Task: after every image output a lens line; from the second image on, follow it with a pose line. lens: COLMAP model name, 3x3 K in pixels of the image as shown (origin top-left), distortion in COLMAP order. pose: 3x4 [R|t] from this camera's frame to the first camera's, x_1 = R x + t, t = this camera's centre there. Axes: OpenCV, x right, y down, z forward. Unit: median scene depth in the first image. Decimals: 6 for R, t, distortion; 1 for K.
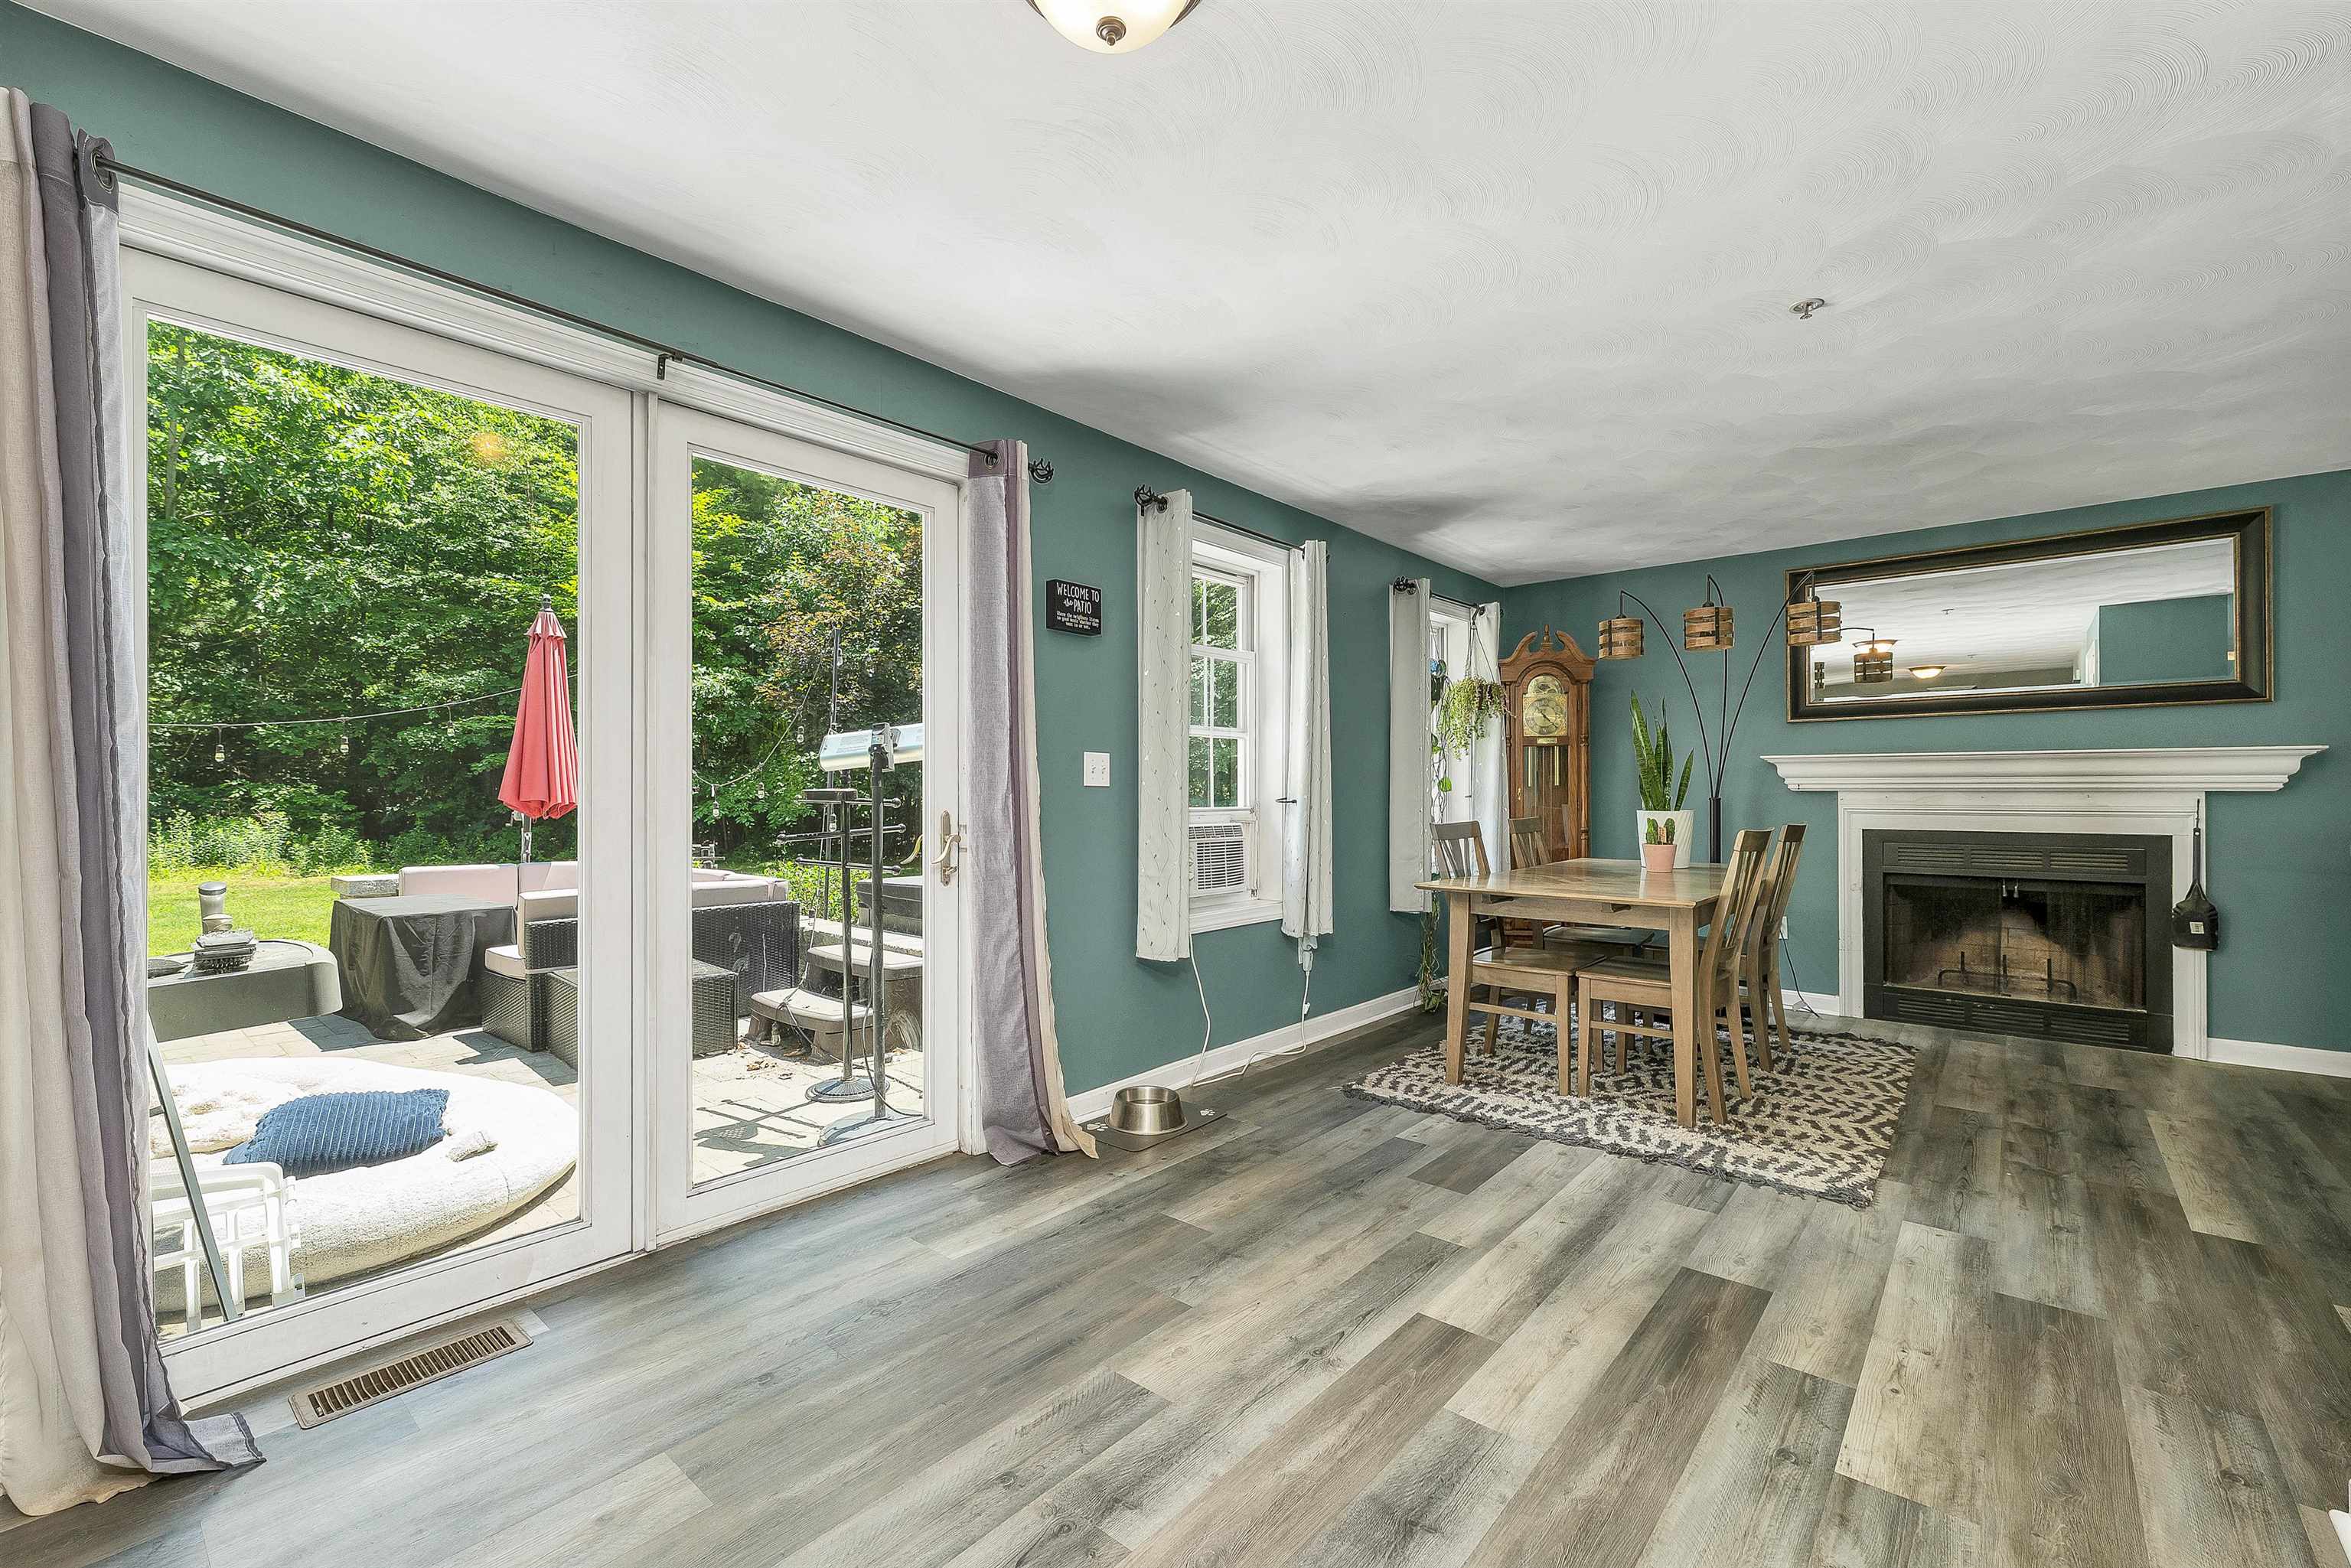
lens RADIAL K [[984.6, 0, 1182.1], [0, 984.6, 788.6], [0, 0, 1]] dist [0.003937, -0.000826]
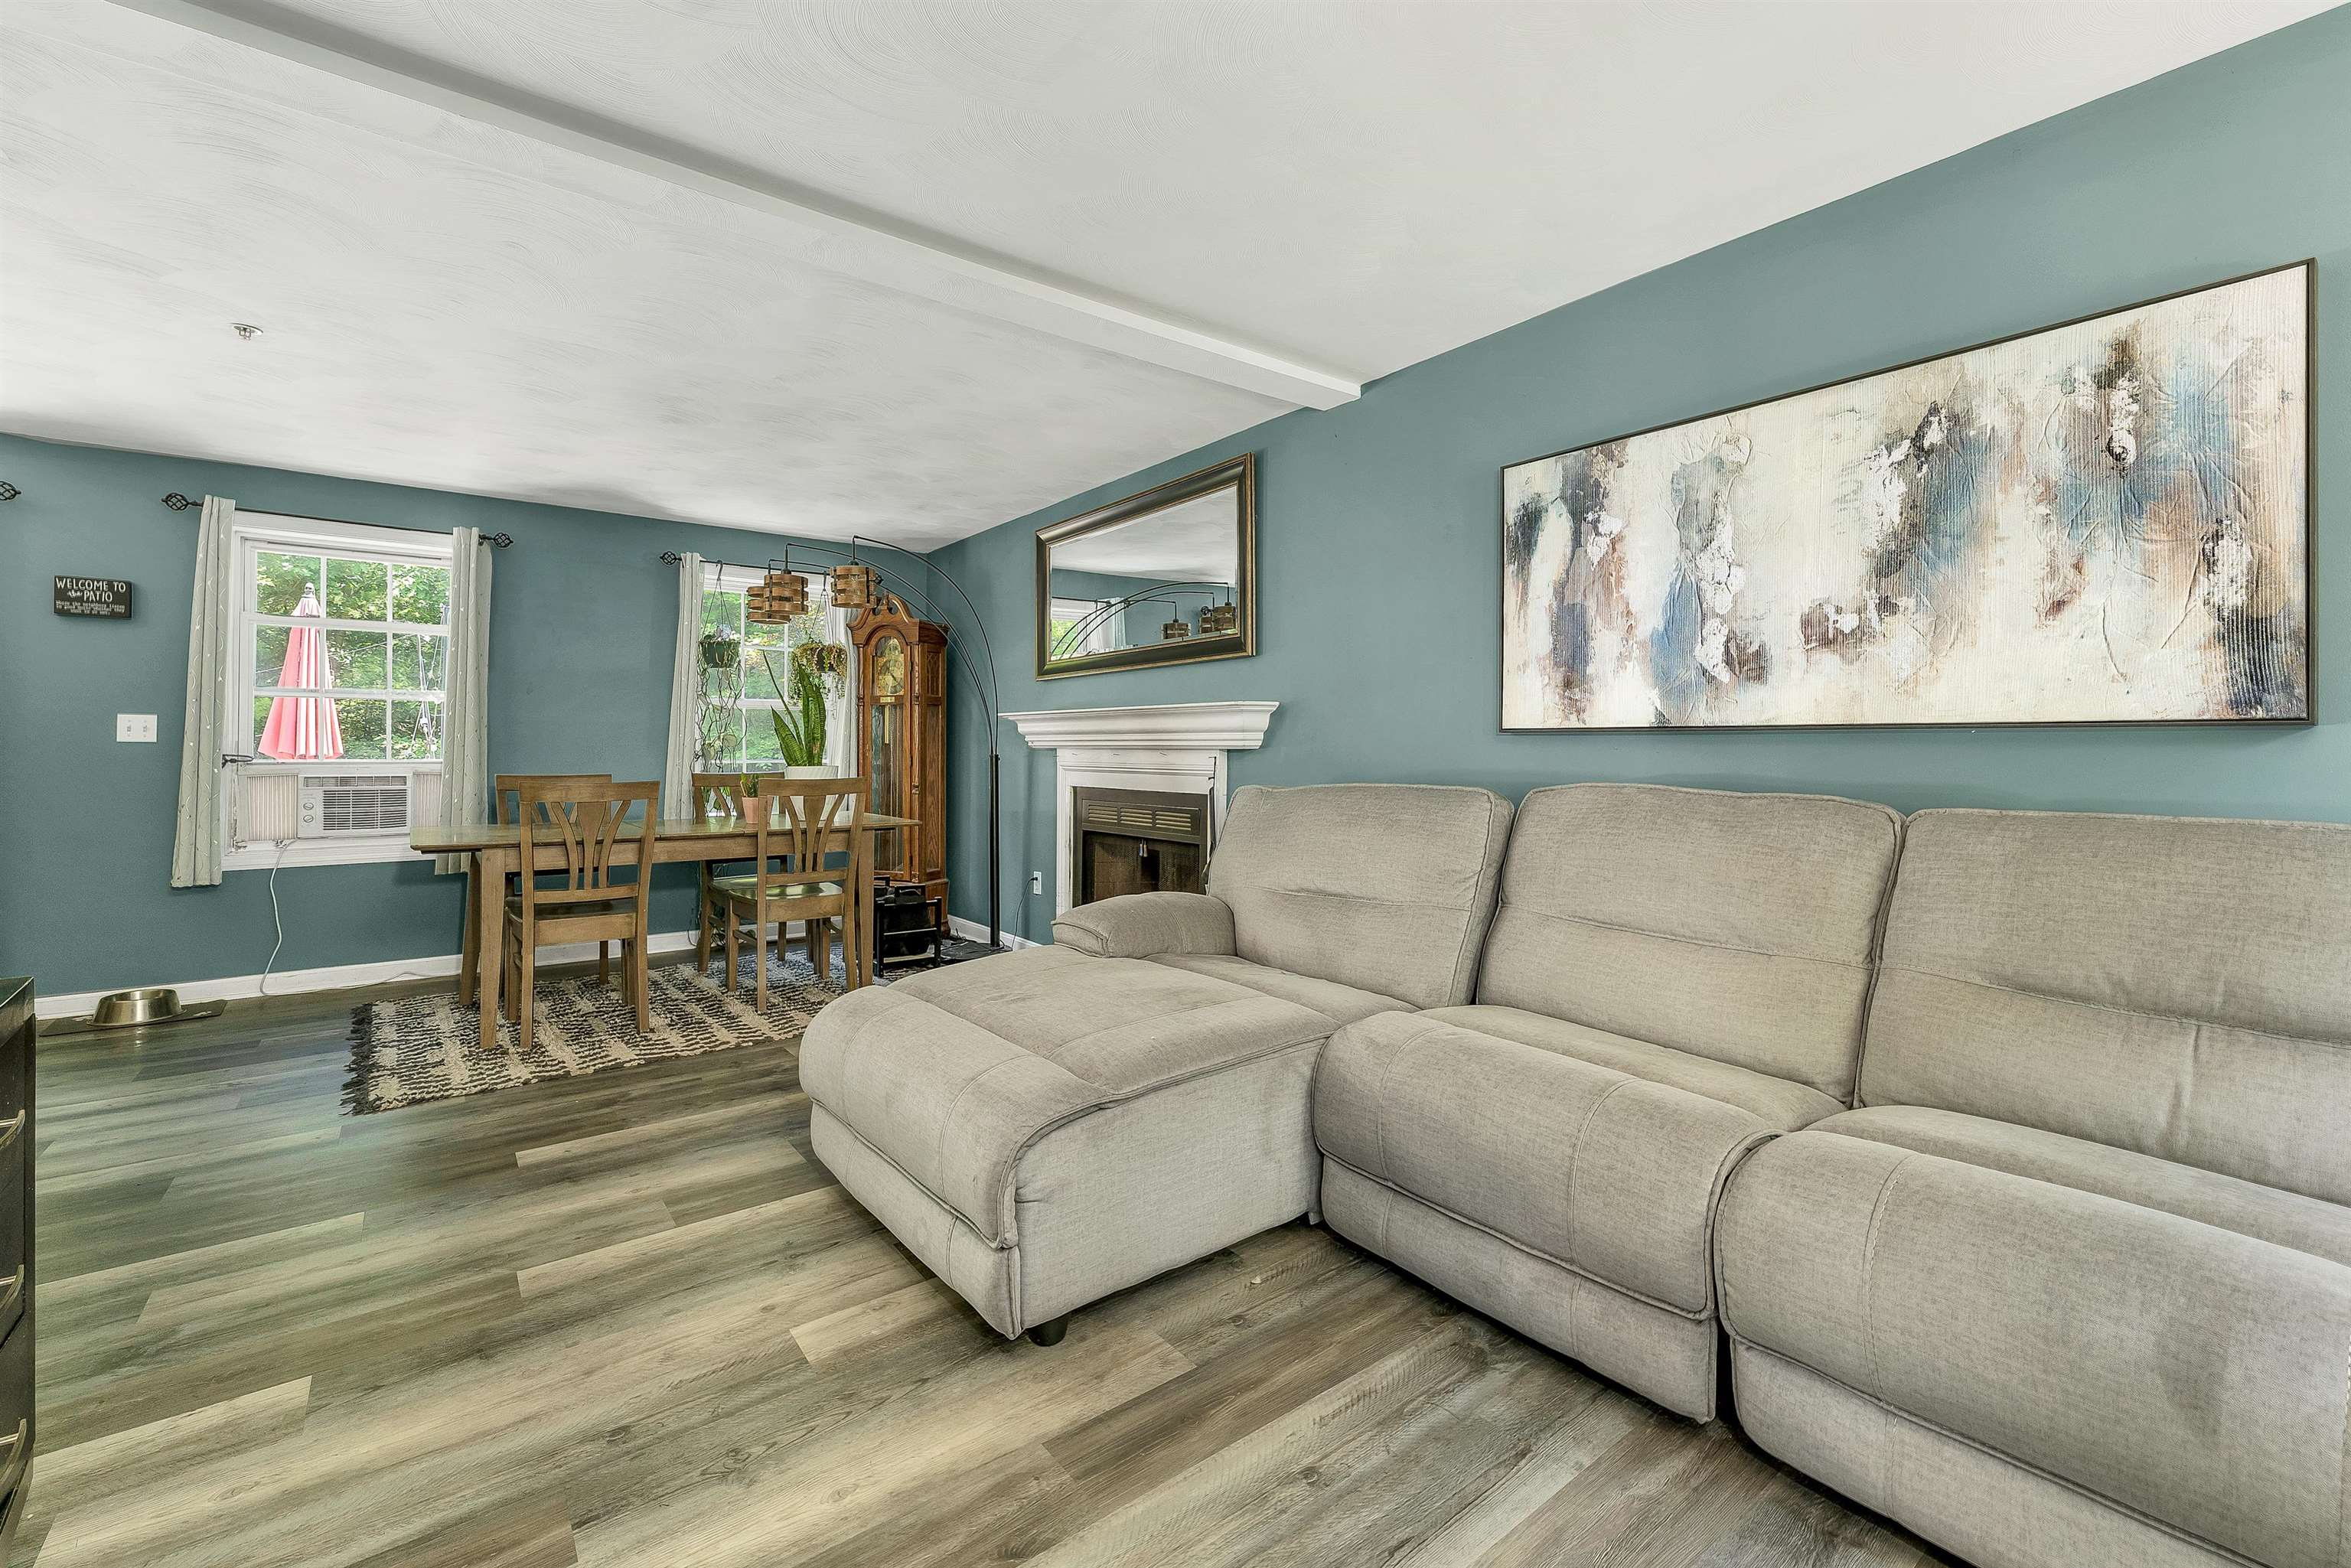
lens RADIAL K [[984.6, 0, 1186.8], [0, 984.6, 742.5], [0, 0, 1]] dist [0.003937, -0.000826]
pose [[0.983971, -0.001700, -0.178323, 1.146688], [0.000991, 0.999991, -0.004064, 0.000769], [0.178328, 0.003823, 0.983964, 0.035731]]
